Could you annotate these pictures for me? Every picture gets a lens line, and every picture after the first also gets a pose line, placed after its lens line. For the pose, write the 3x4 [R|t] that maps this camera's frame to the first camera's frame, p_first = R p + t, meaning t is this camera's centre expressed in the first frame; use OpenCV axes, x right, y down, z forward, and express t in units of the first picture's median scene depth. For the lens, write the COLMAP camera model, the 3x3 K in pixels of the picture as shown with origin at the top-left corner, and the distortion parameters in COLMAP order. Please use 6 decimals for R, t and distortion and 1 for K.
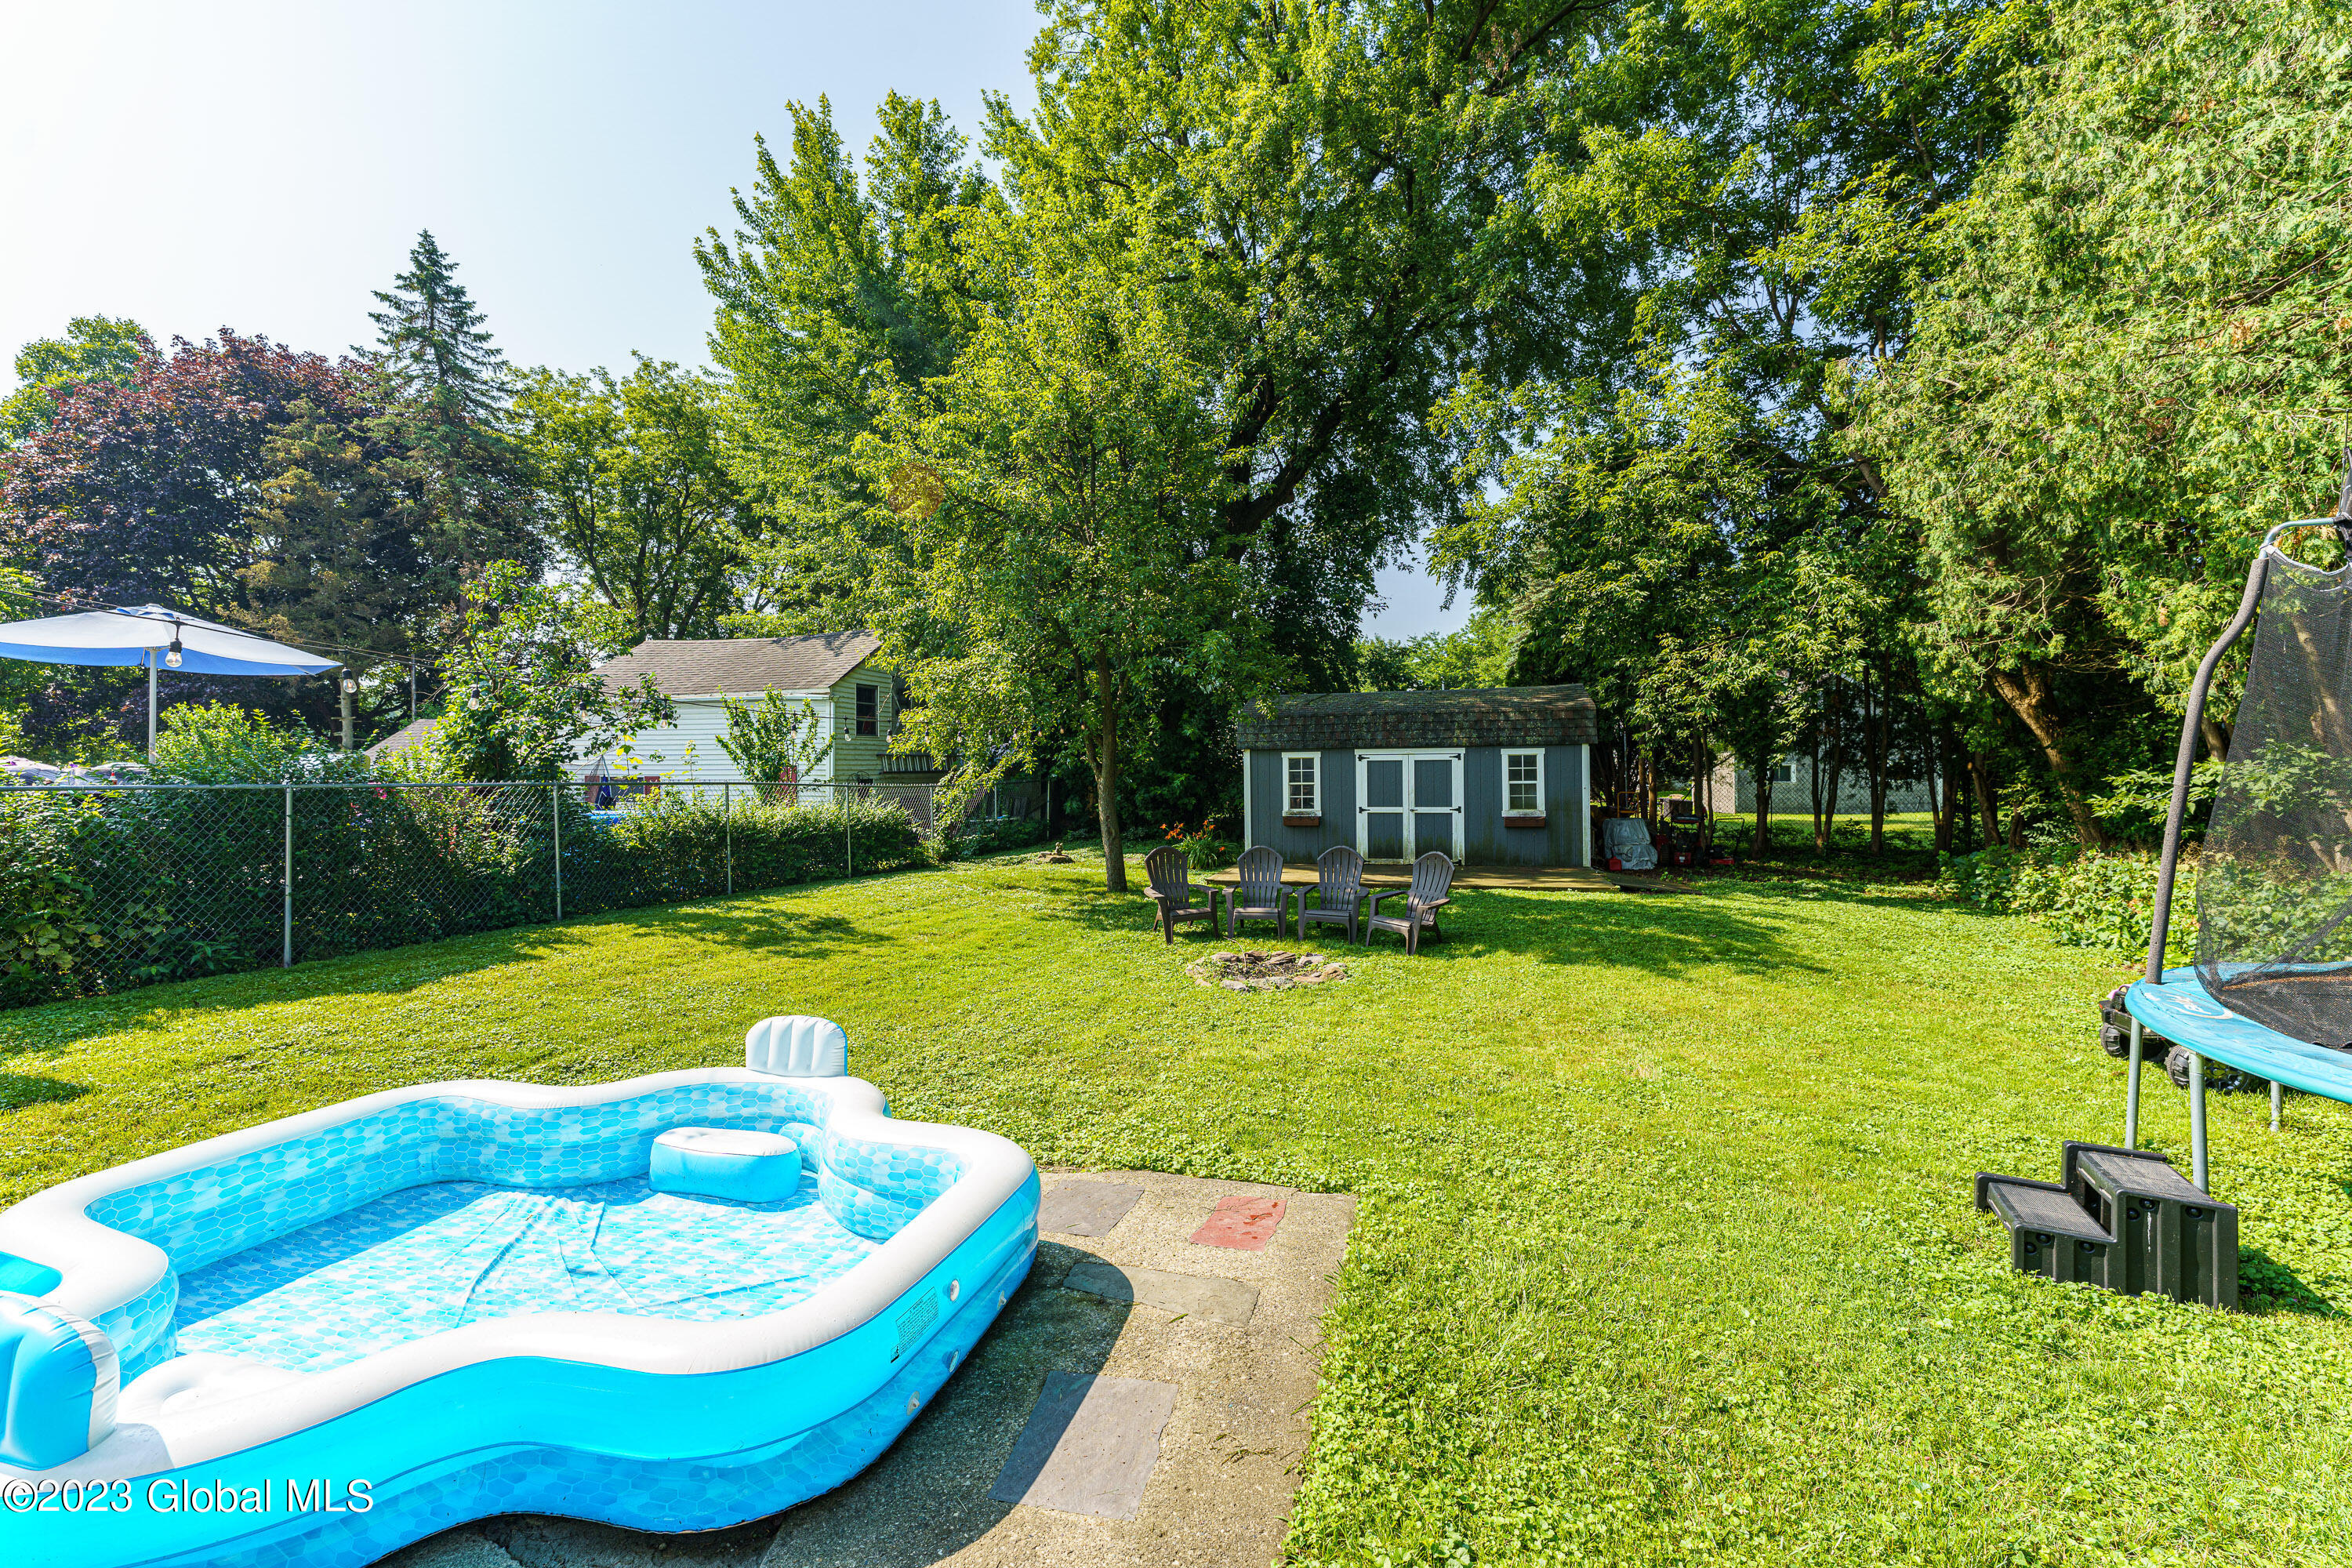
lens RADIAL K [[964.6, 0, 1175.0], [0, 964.6, 784.0], [0, 0, 1]] dist [-0.006135, 0.000531]
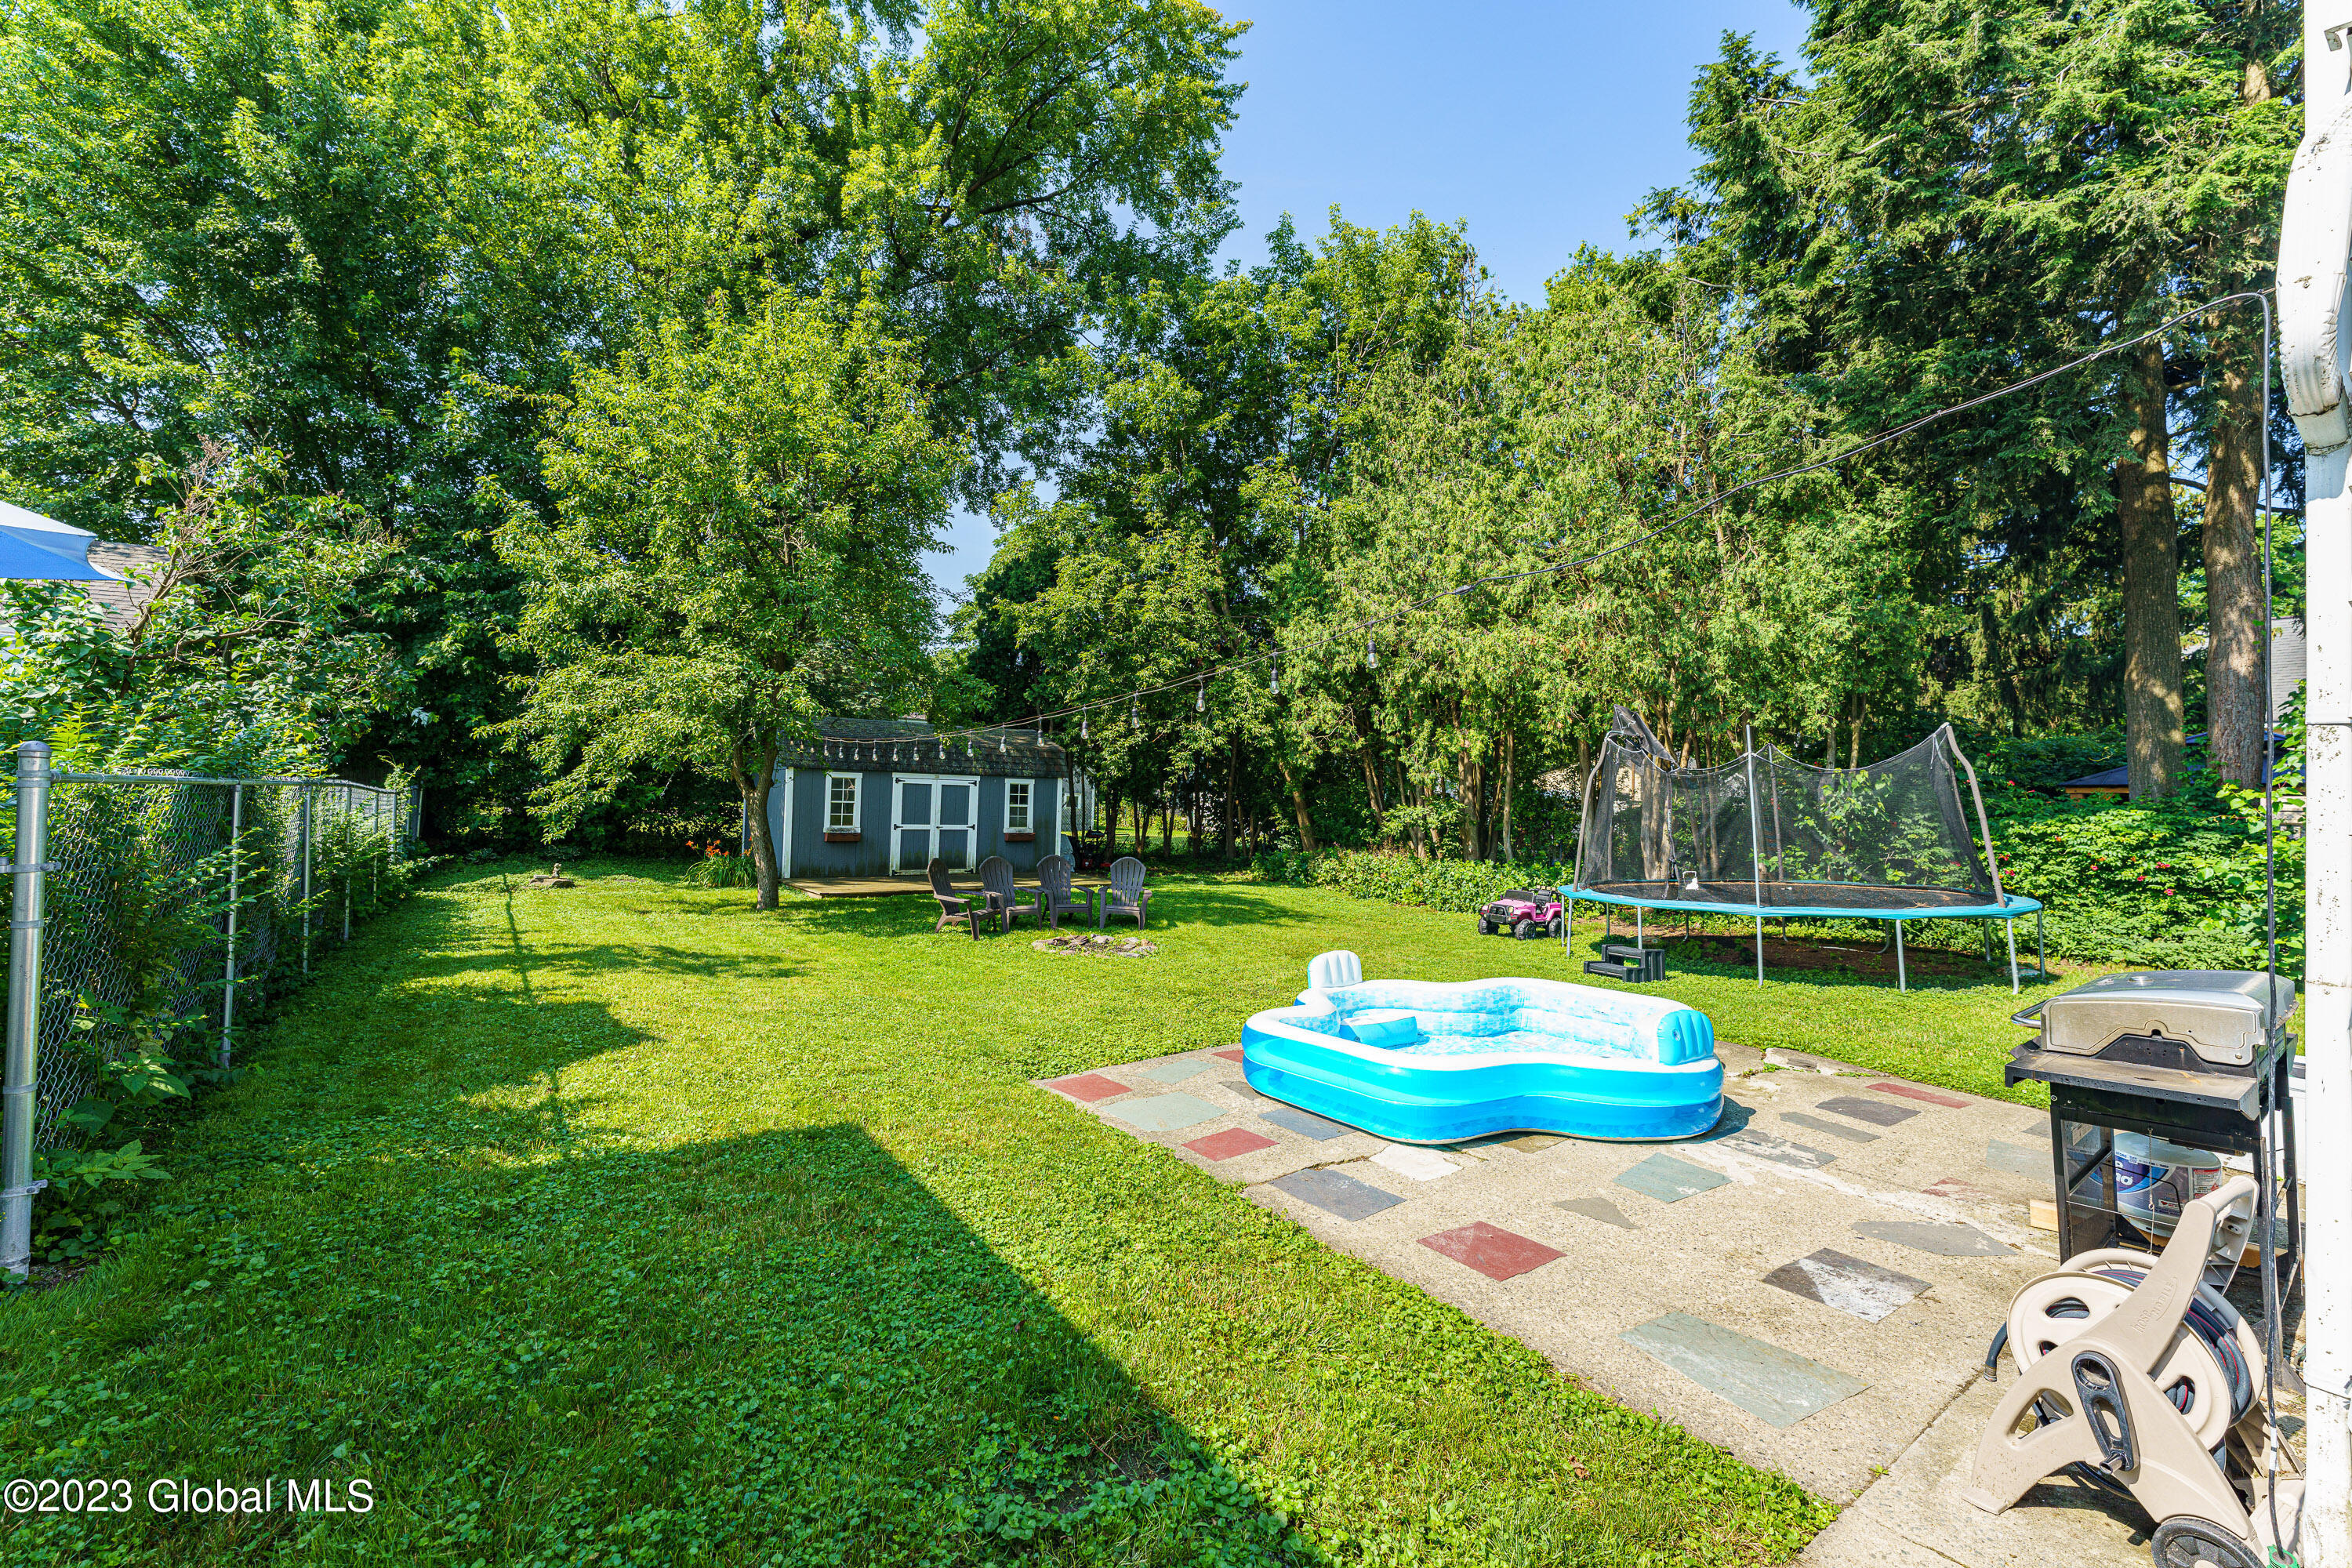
lens RADIAL K [[964.6, 0, 1170.9], [0, 964.6, 778.3], [0, 0, 1]] dist [-0.006135, 0.000531]
pose [[0.628454, 0.042987, 0.776658, -0.489664], [-0.025603, 0.999074, -0.034581, 0.001109], [-0.777425, 0.001847, 0.628973, 0.043872]]
